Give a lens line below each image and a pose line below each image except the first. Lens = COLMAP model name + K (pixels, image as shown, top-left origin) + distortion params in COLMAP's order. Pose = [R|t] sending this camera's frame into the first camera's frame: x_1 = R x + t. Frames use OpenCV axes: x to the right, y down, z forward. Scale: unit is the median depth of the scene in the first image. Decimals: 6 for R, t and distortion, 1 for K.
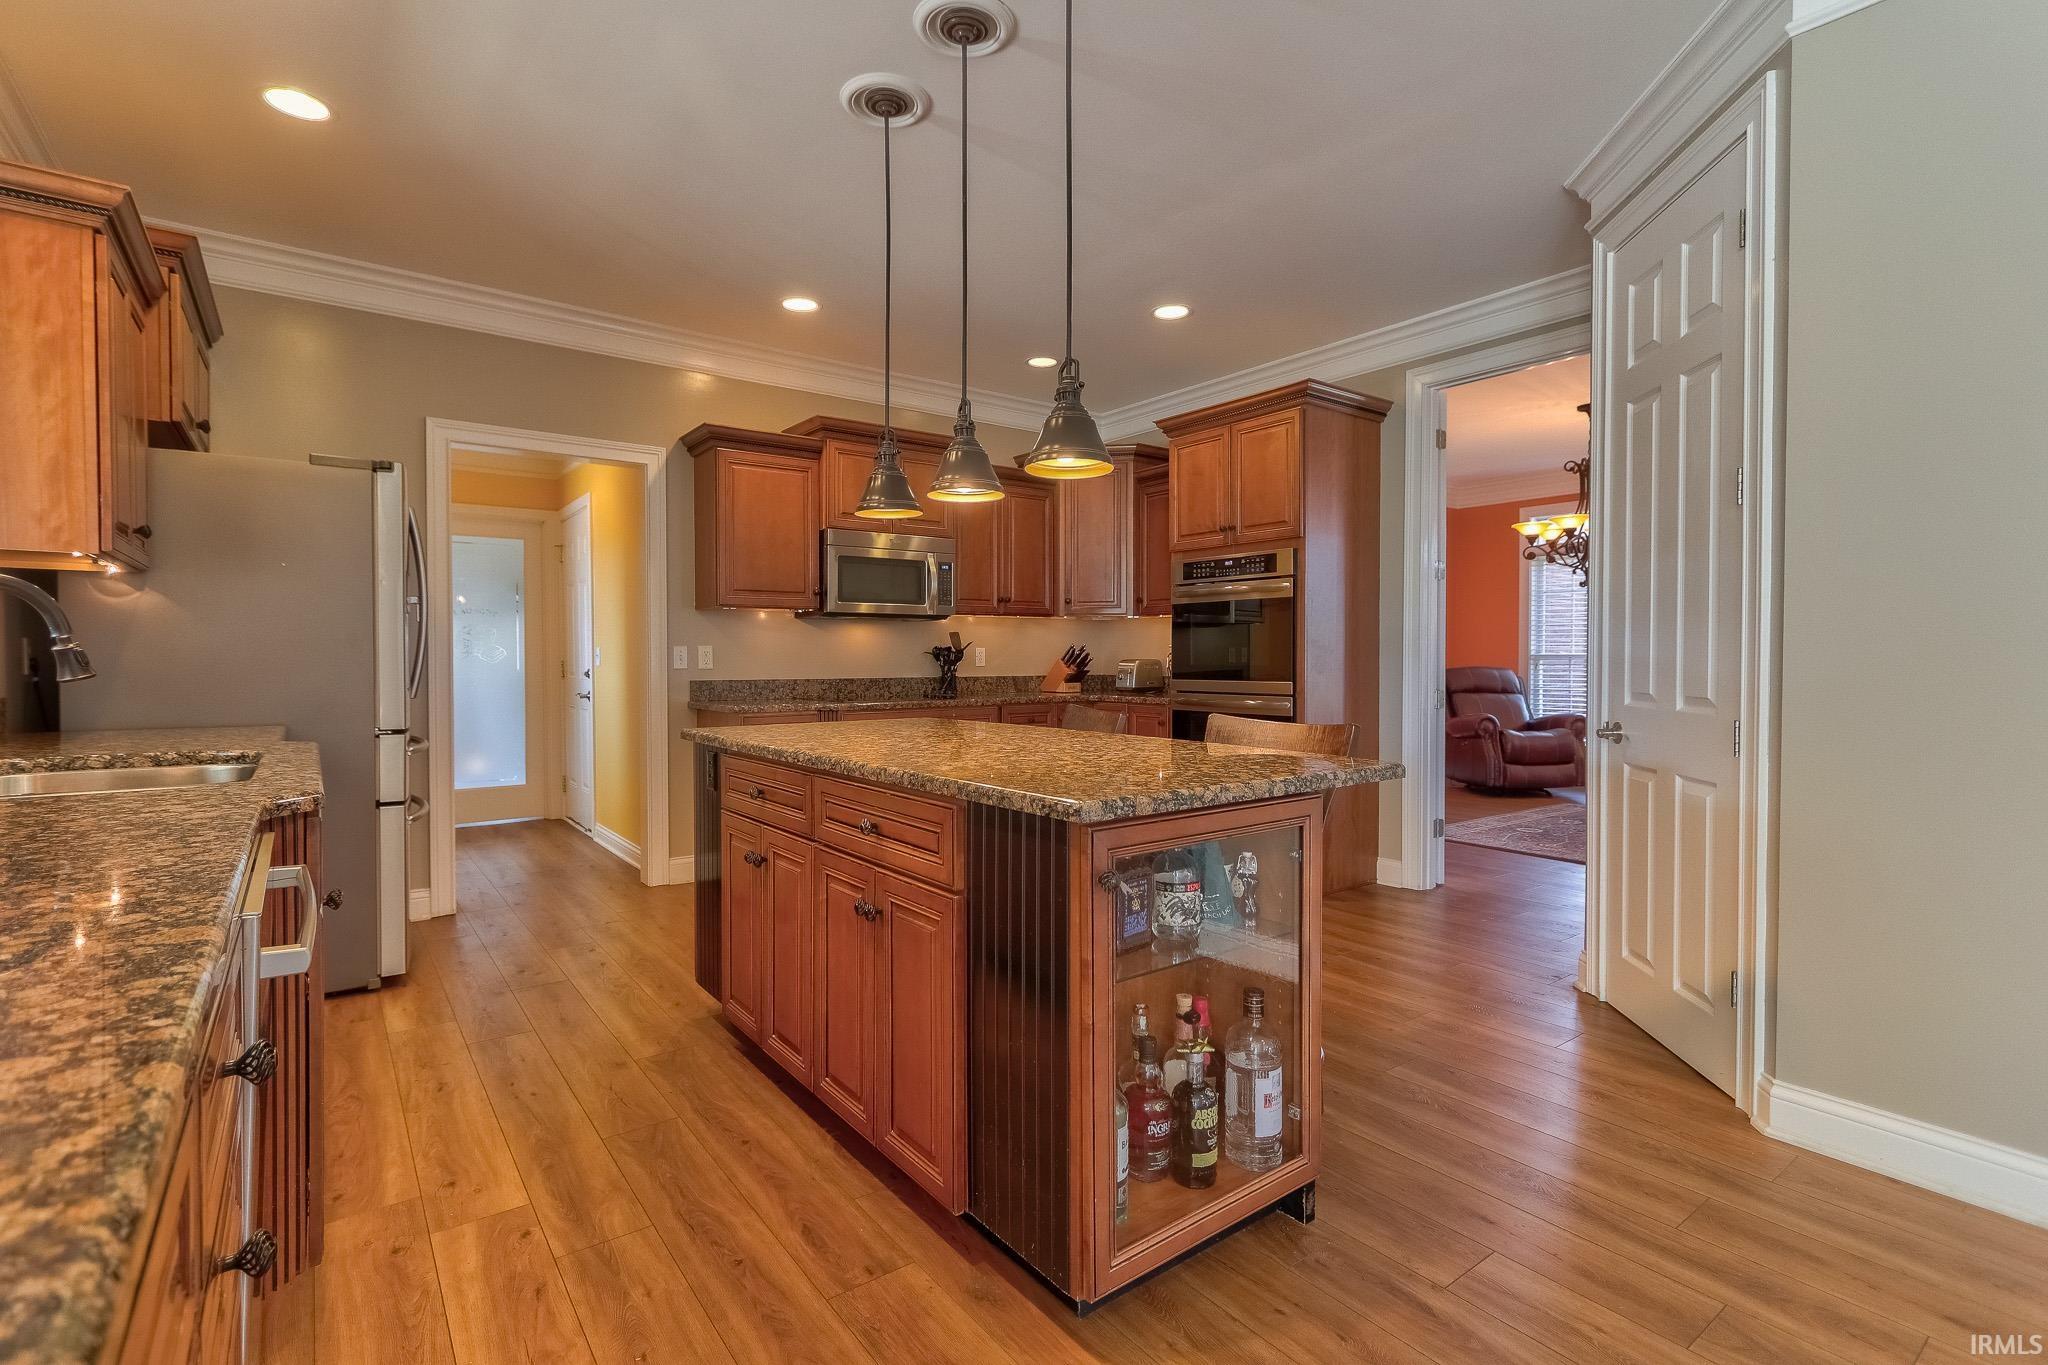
lens RADIAL K [[954.7, 0, 1018.5], [0, 954.7, 667.2], [0, 0, 1]] dist [0.002529, 0.001169]
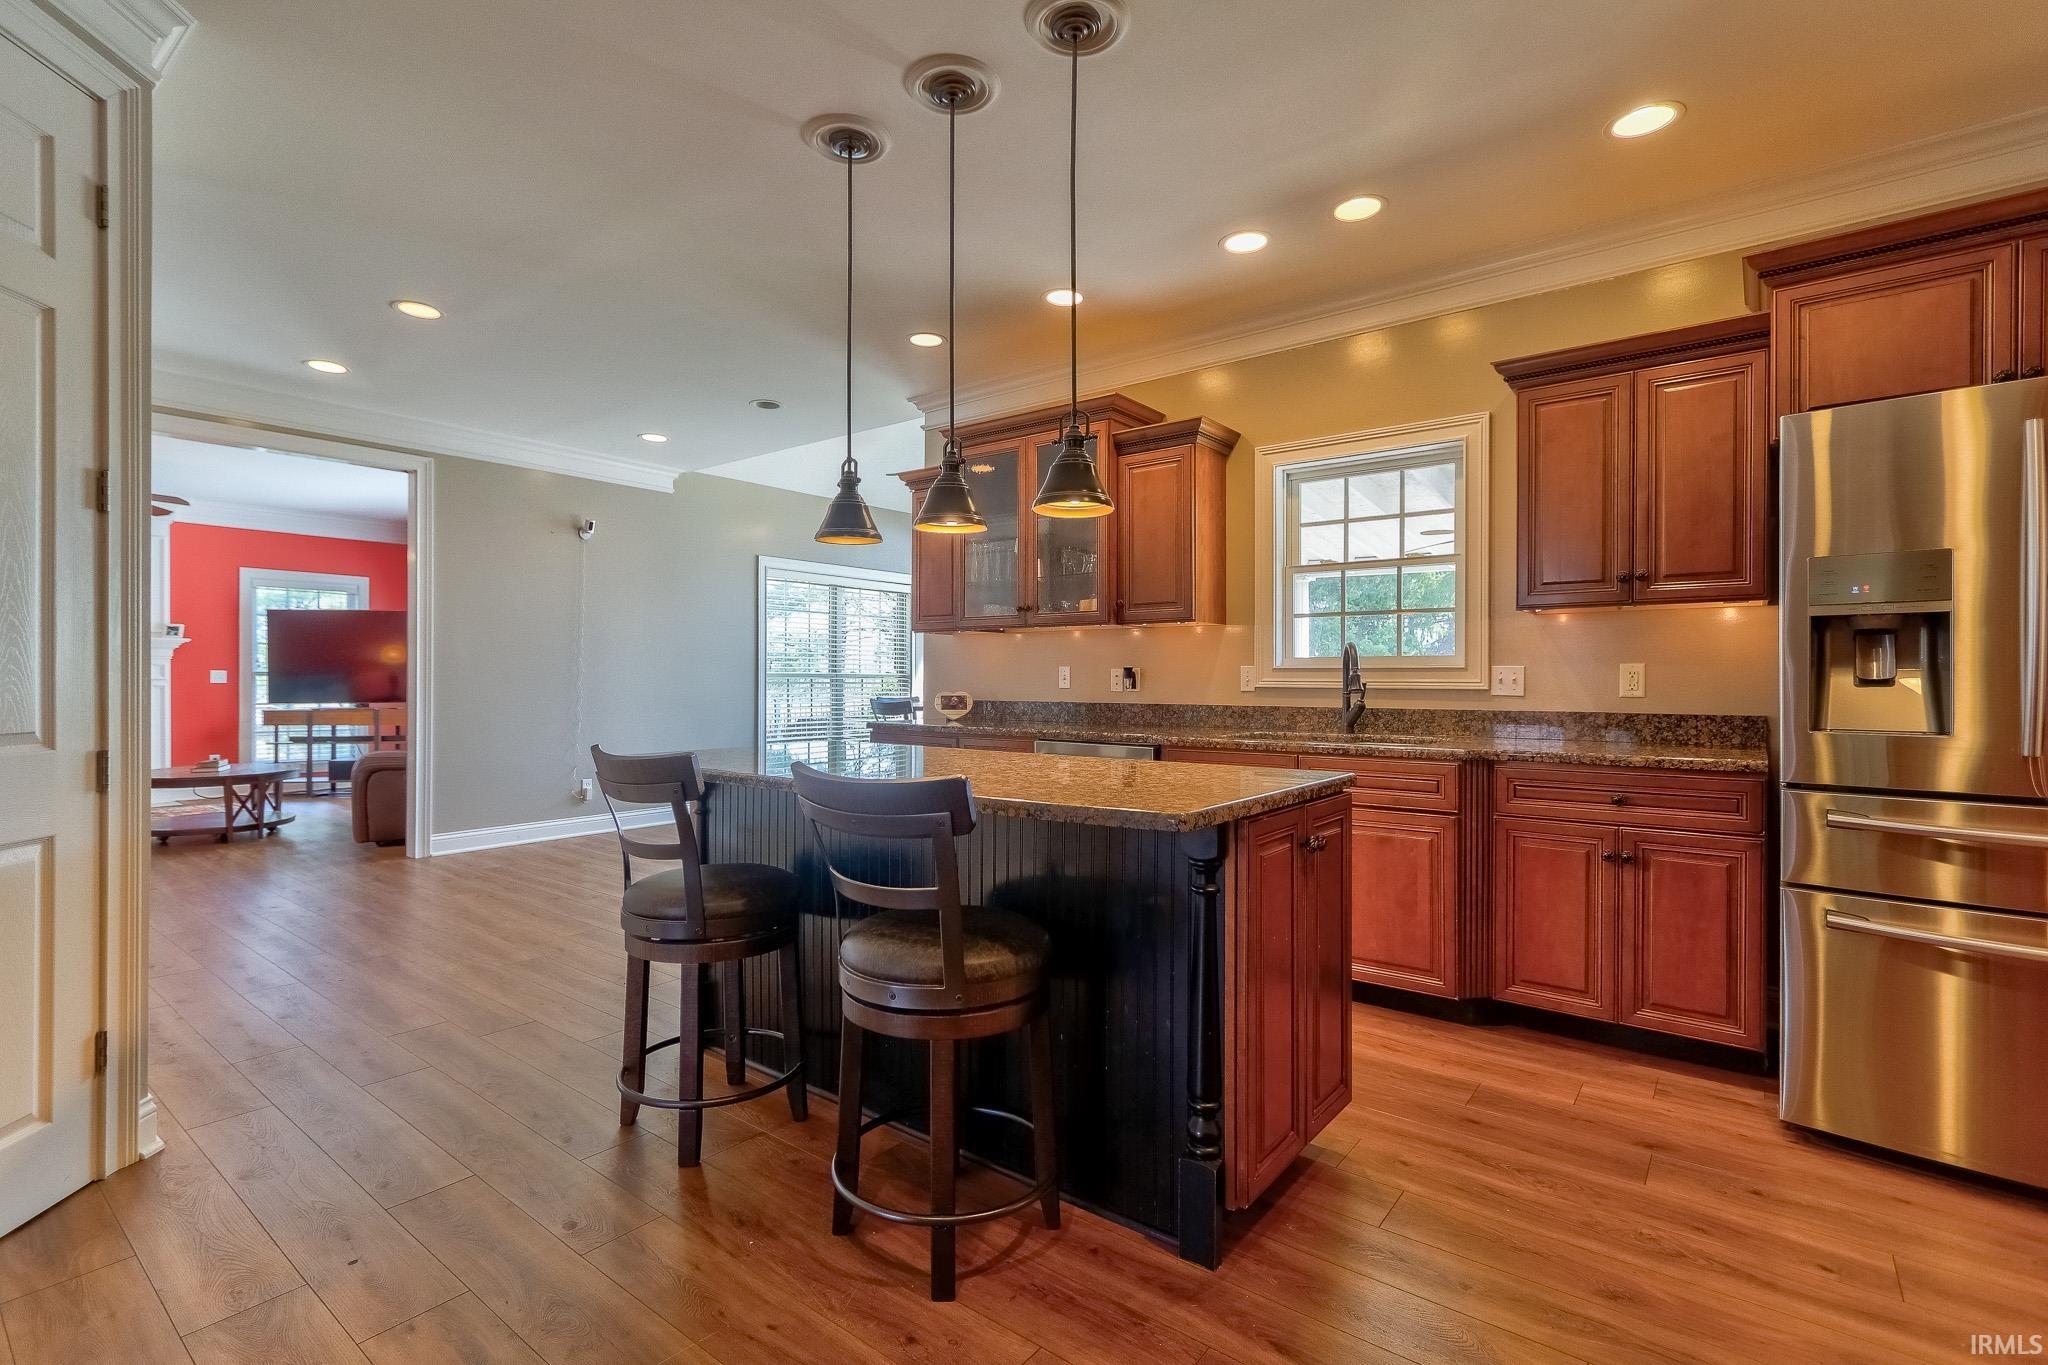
lens RADIAL K [[954.7, 0, 1015.2], [0, 954.7, 677.2], [0, 0, 1]] dist [0.002529, 0.001169]
pose [[-0.967936, -0.002724, -0.251182, 0.067628], [-0.005930, 0.999910, 0.012009, -0.014571], [0.251127, 0.013114, -0.967865, 1.034002]]
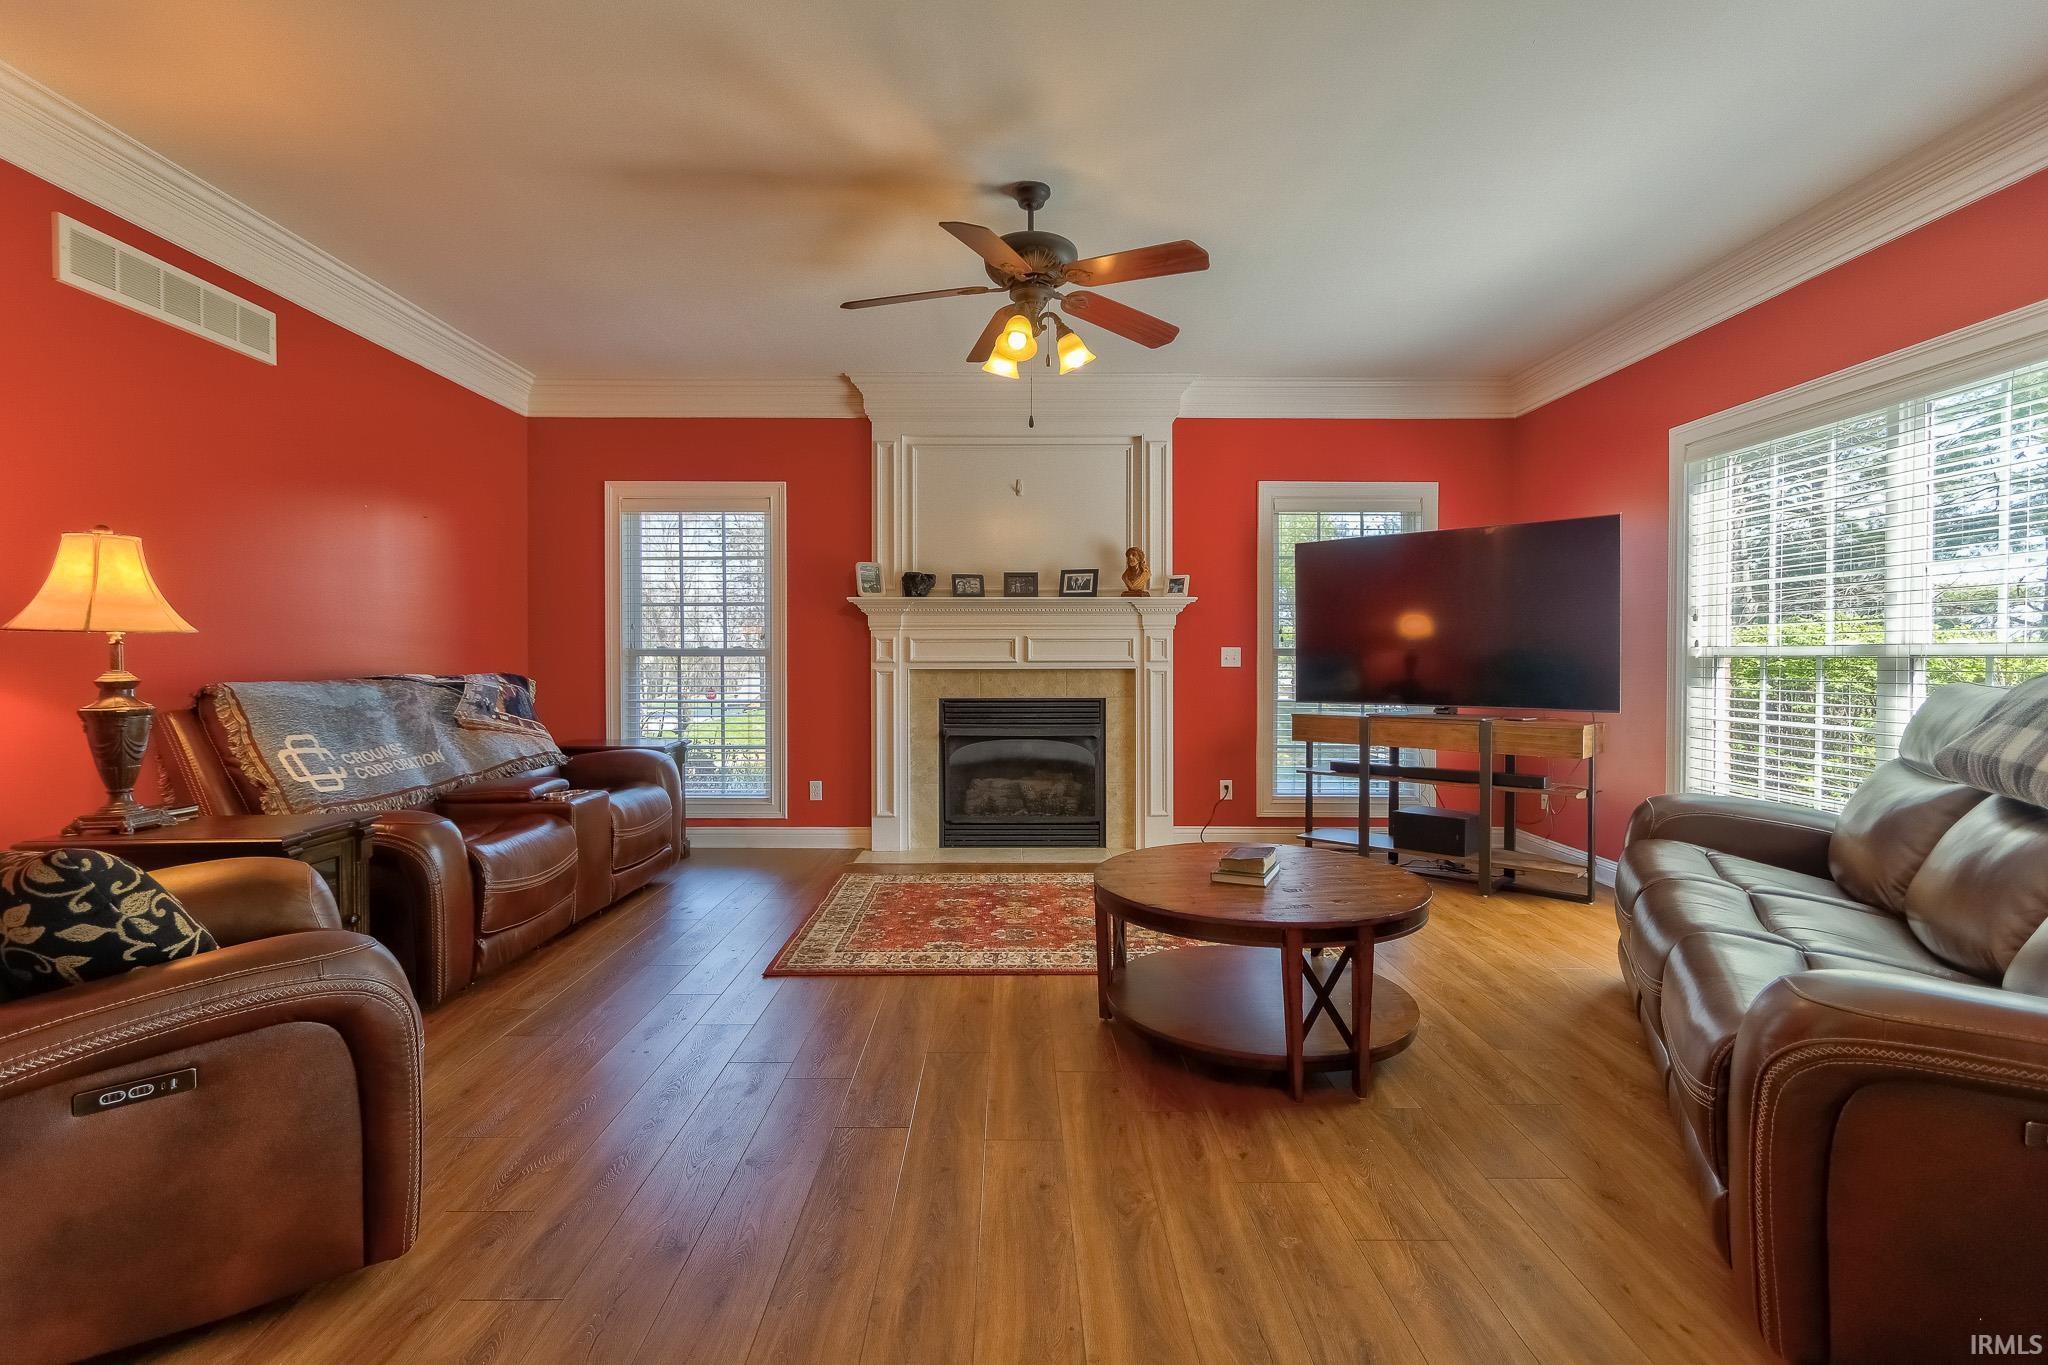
lens RADIAL K [[954.7, 0, 1011.4], [0, 954.7, 664.8], [0, 0, 1]] dist [0.002529, 0.001169]
pose [[-0.805340, -0.005757, 0.592785, 0.615800], [0.007311, 0.999780, 0.019641, -0.000093], [-0.592768, 0.020152, -0.805121, -0.040201]]
